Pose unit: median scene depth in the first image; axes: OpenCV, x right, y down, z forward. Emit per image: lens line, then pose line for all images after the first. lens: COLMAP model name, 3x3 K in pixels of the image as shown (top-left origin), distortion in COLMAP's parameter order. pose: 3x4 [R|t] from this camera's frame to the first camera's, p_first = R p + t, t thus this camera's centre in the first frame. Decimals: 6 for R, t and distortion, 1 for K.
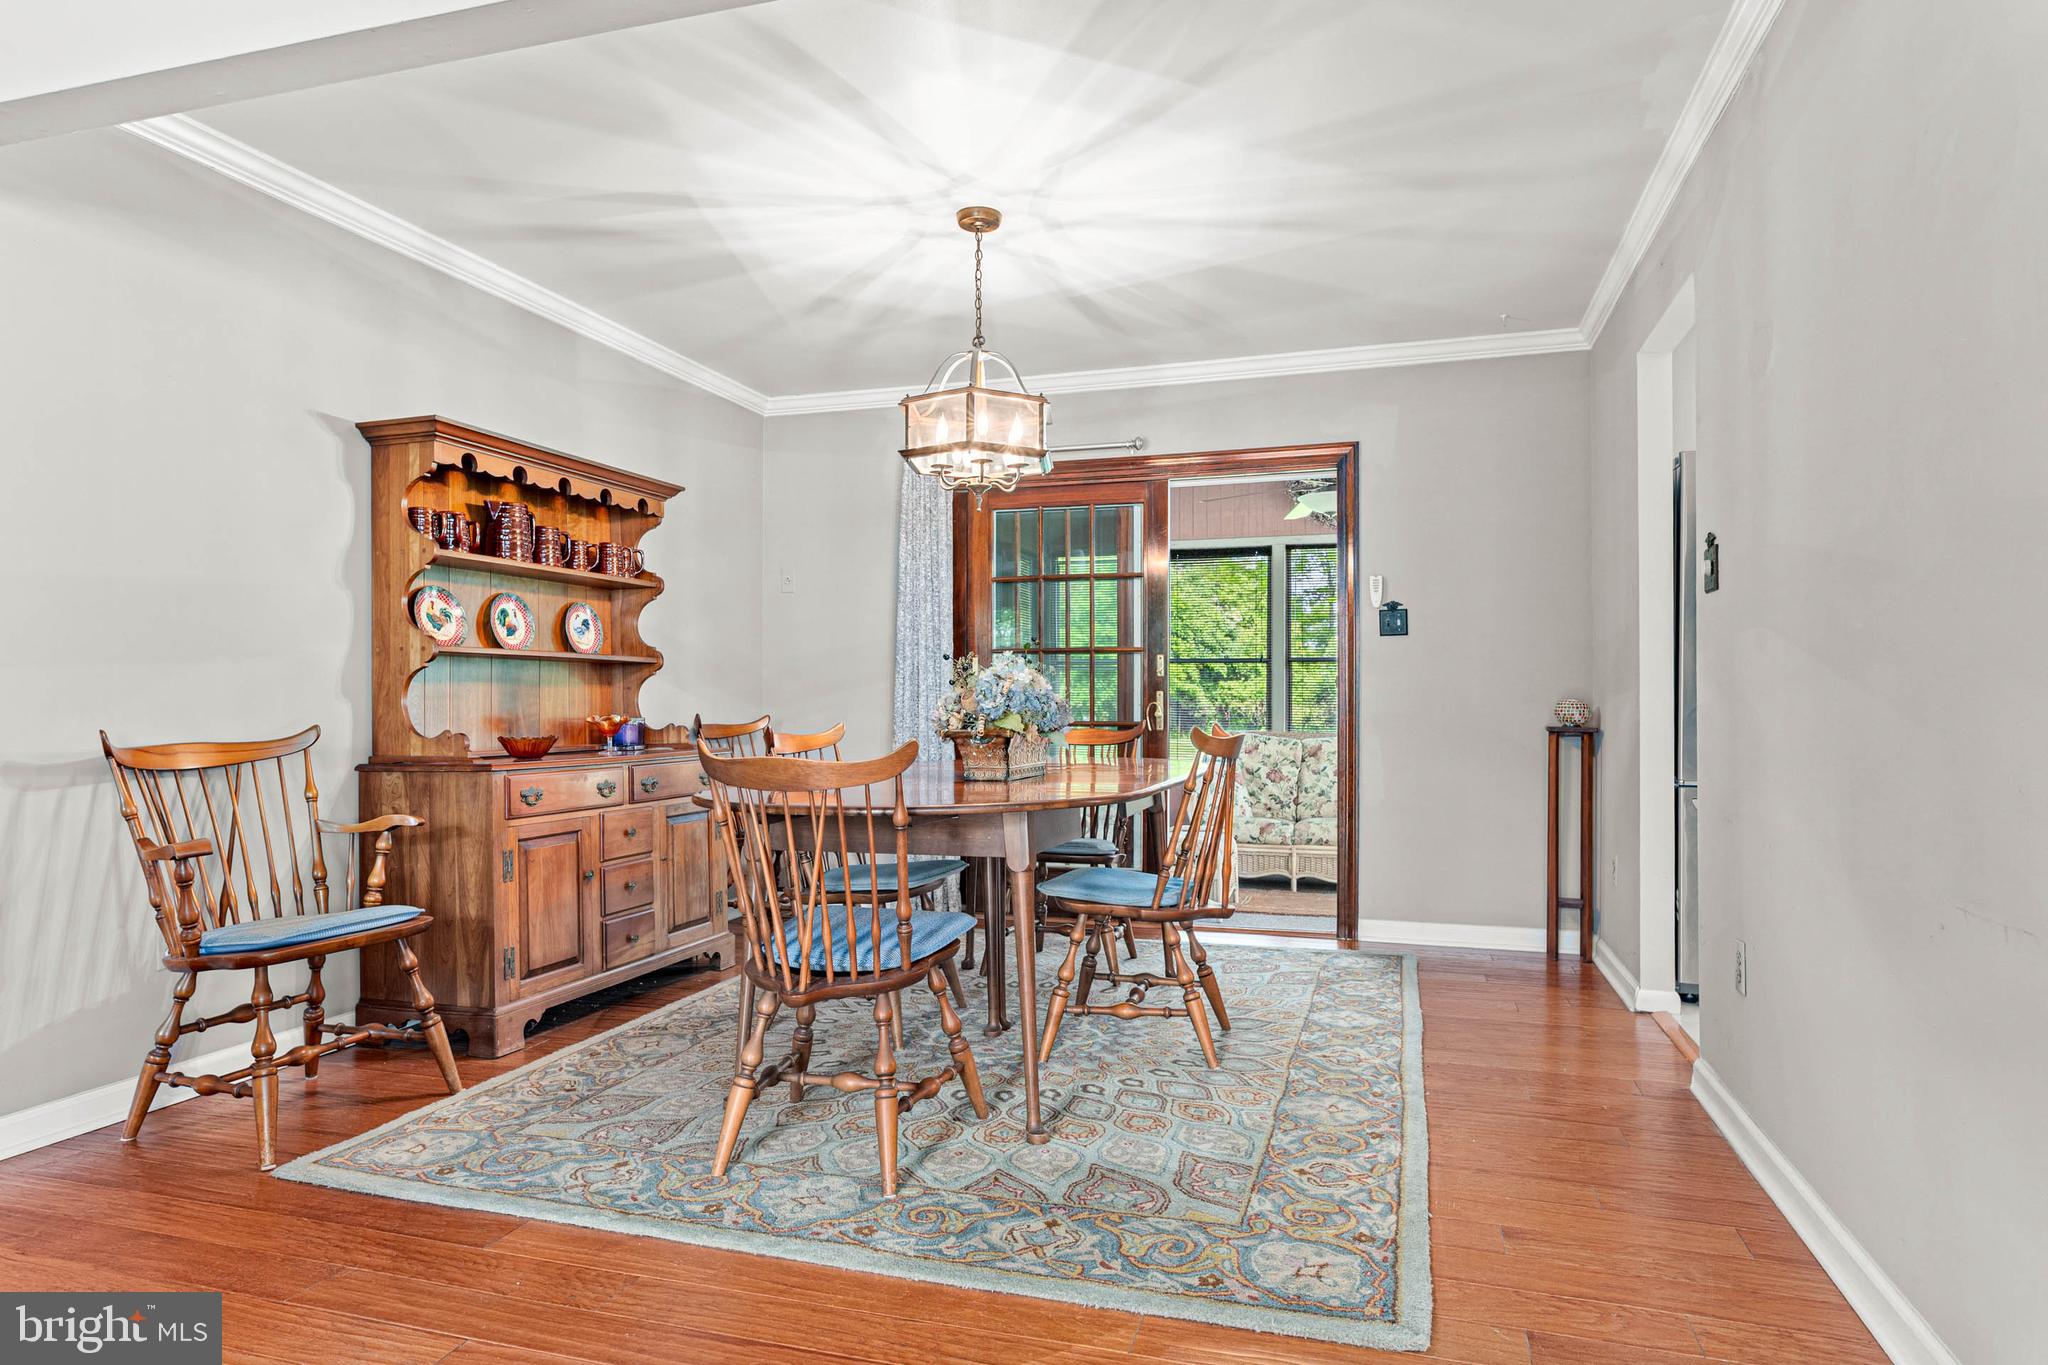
lens RADIAL K [[1178.4, 0, 1019.6], [0, 1178.4, 694.9], [0, 0, 1]] dist [0.003536, -0.003513]
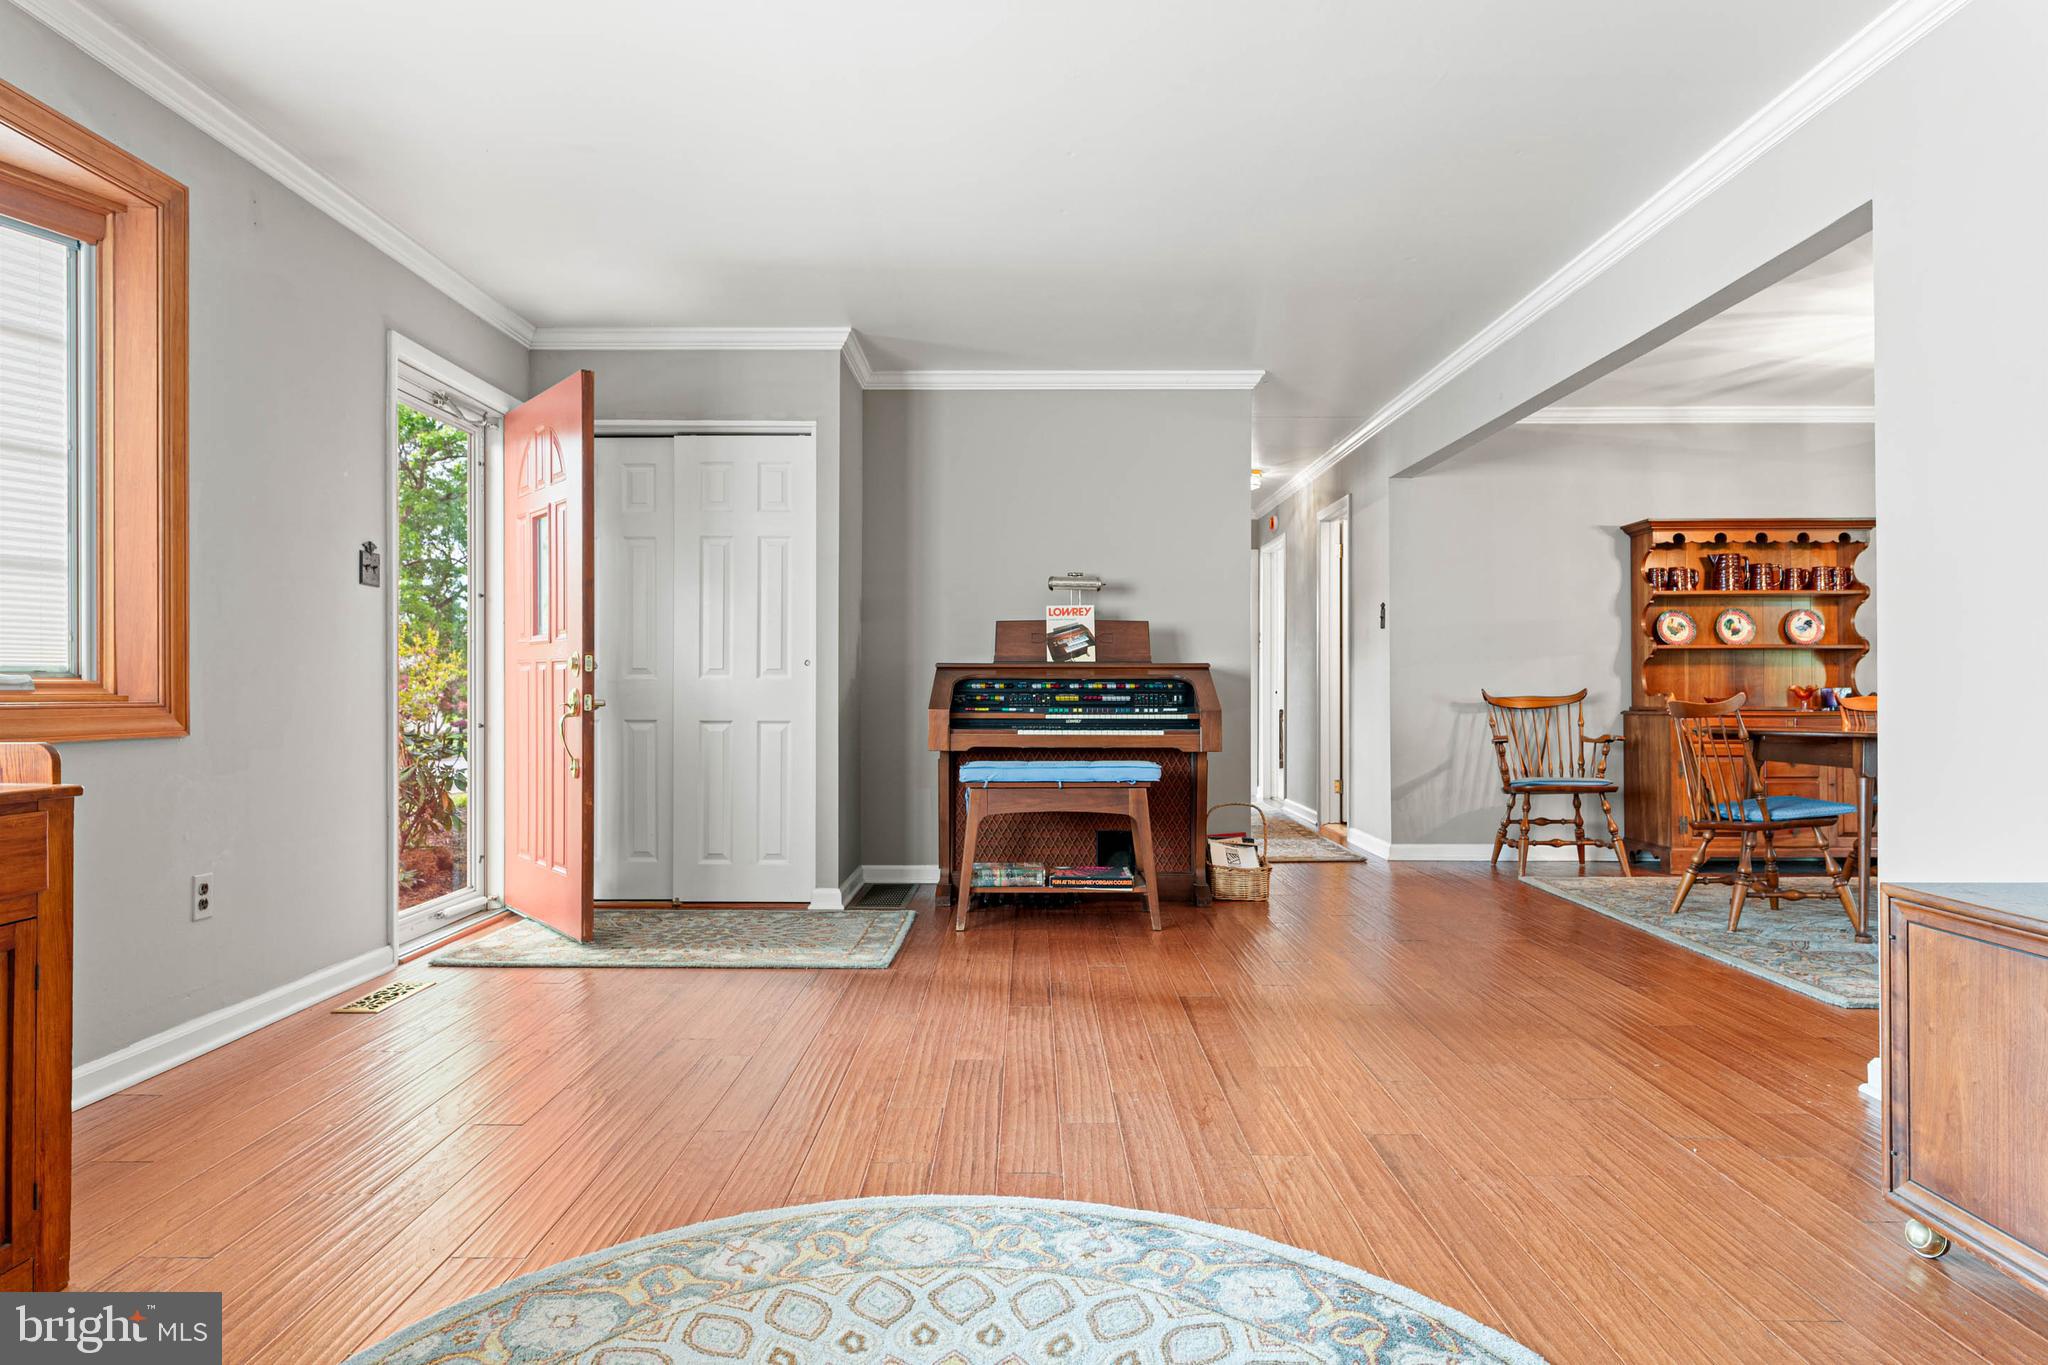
lens RADIAL K [[1178.4, 0, 1015.6], [0, 1178.4, 686.1], [0, 0, 1]] dist [0.003536, -0.003513]
pose [[0.290775, 0.000553, -0.956791, 0.904457], [0.004763, 0.999987, 0.002025, 0.011464], [0.956780, -0.005146, 0.290769, -0.436267]]
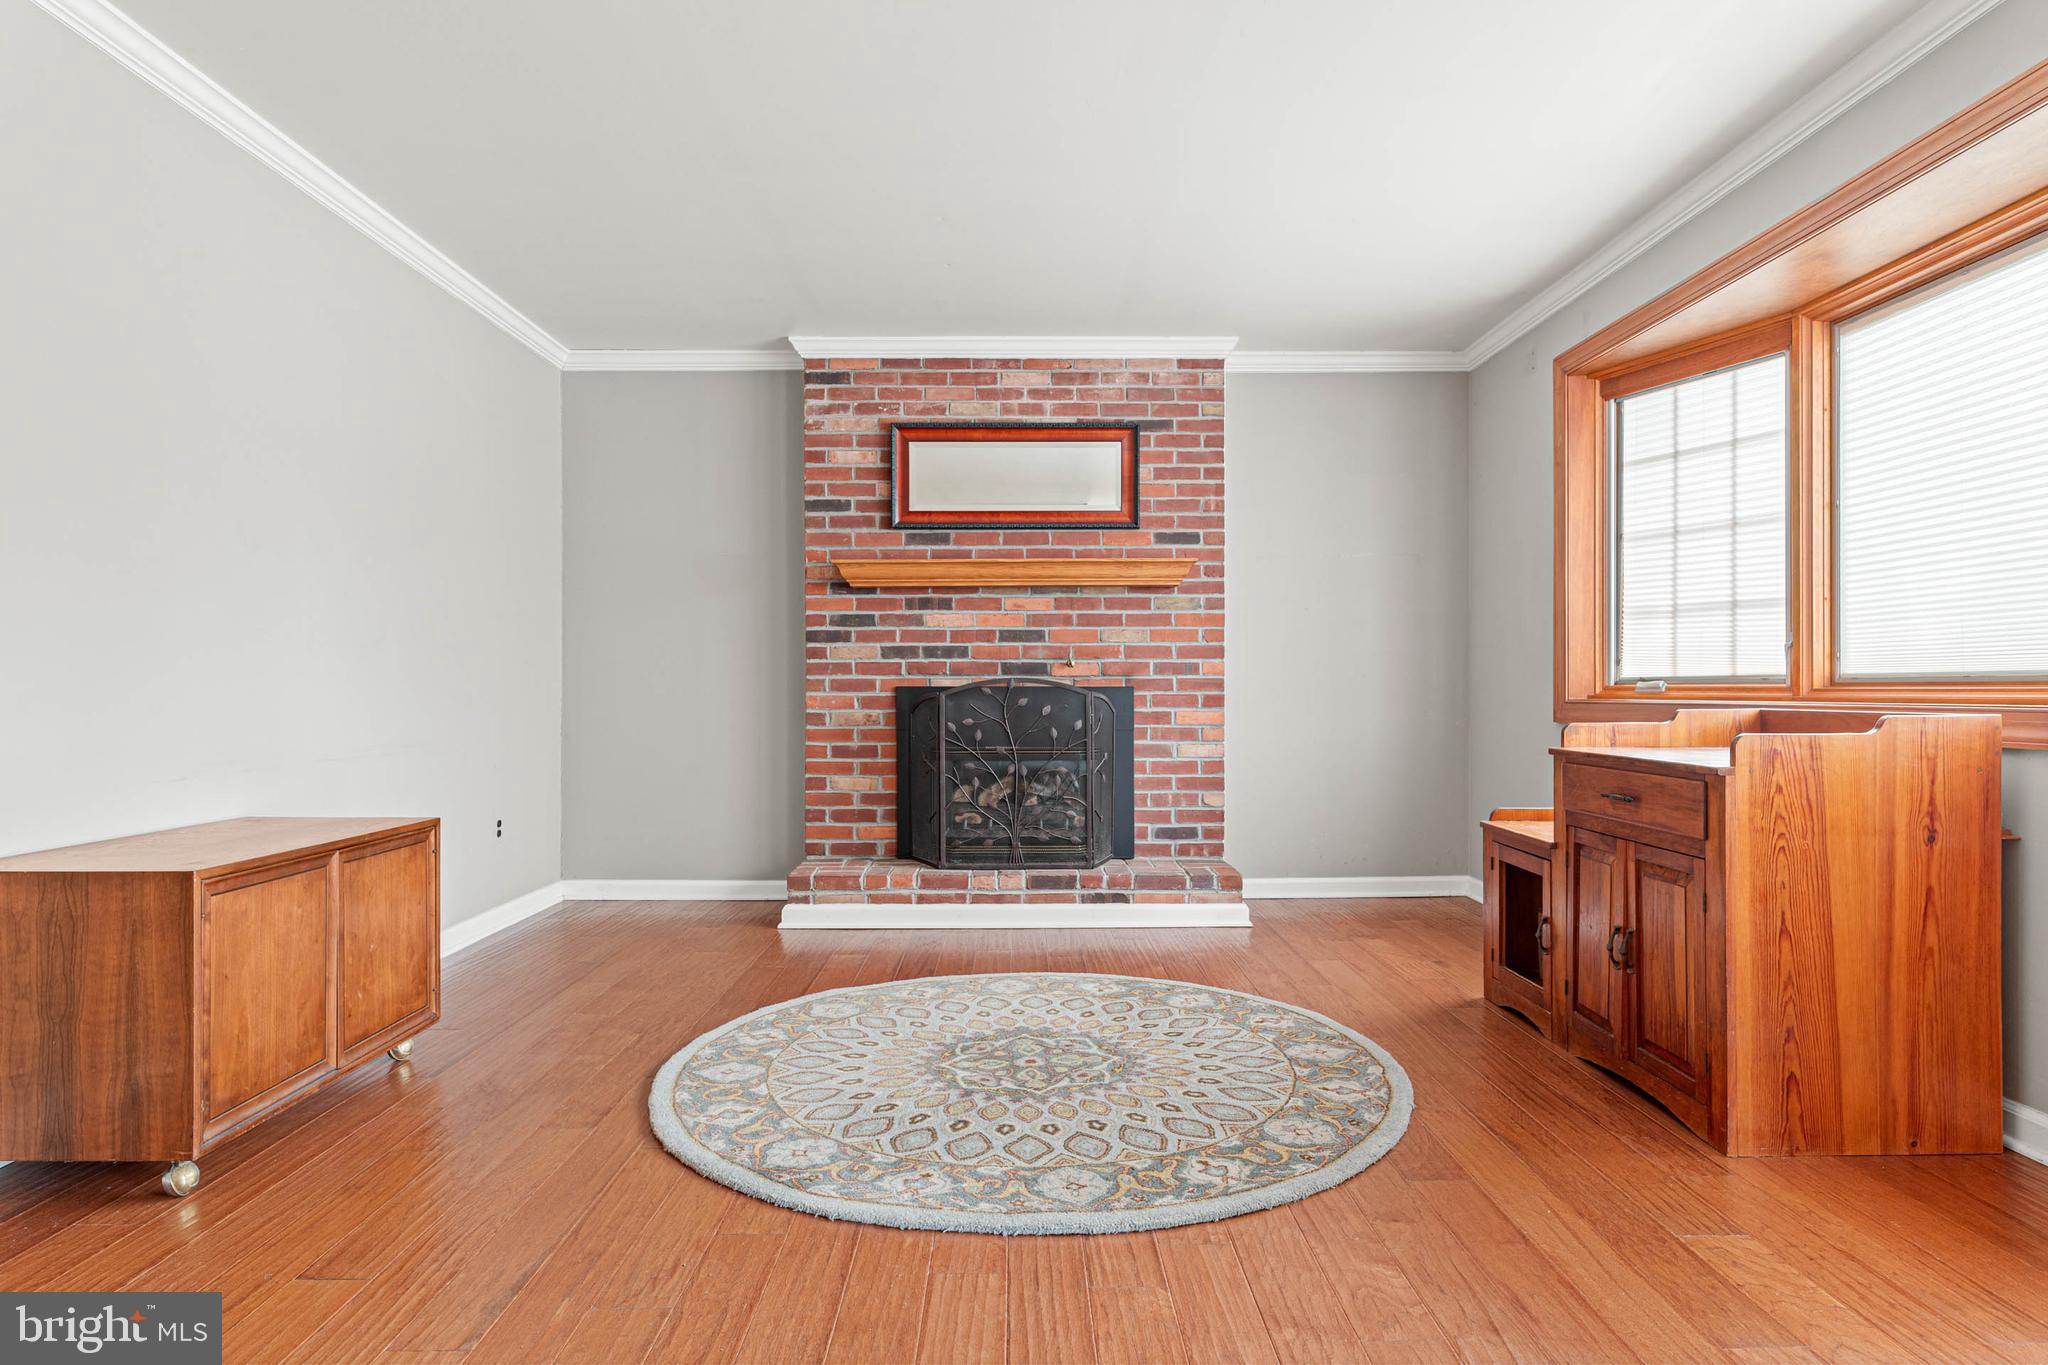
lens RADIAL K [[1178.4, 0, 1031.0], [0, 1178.4, 676.3], [0, 0, 1]] dist [0.003536, -0.003513]
pose [[-0.315967, 0.011140, 0.948705, -0.258319], [-0.004678, 0.999901, -0.013299, 0.013012], [-0.948759, -0.008640, -0.315884, -0.089906]]
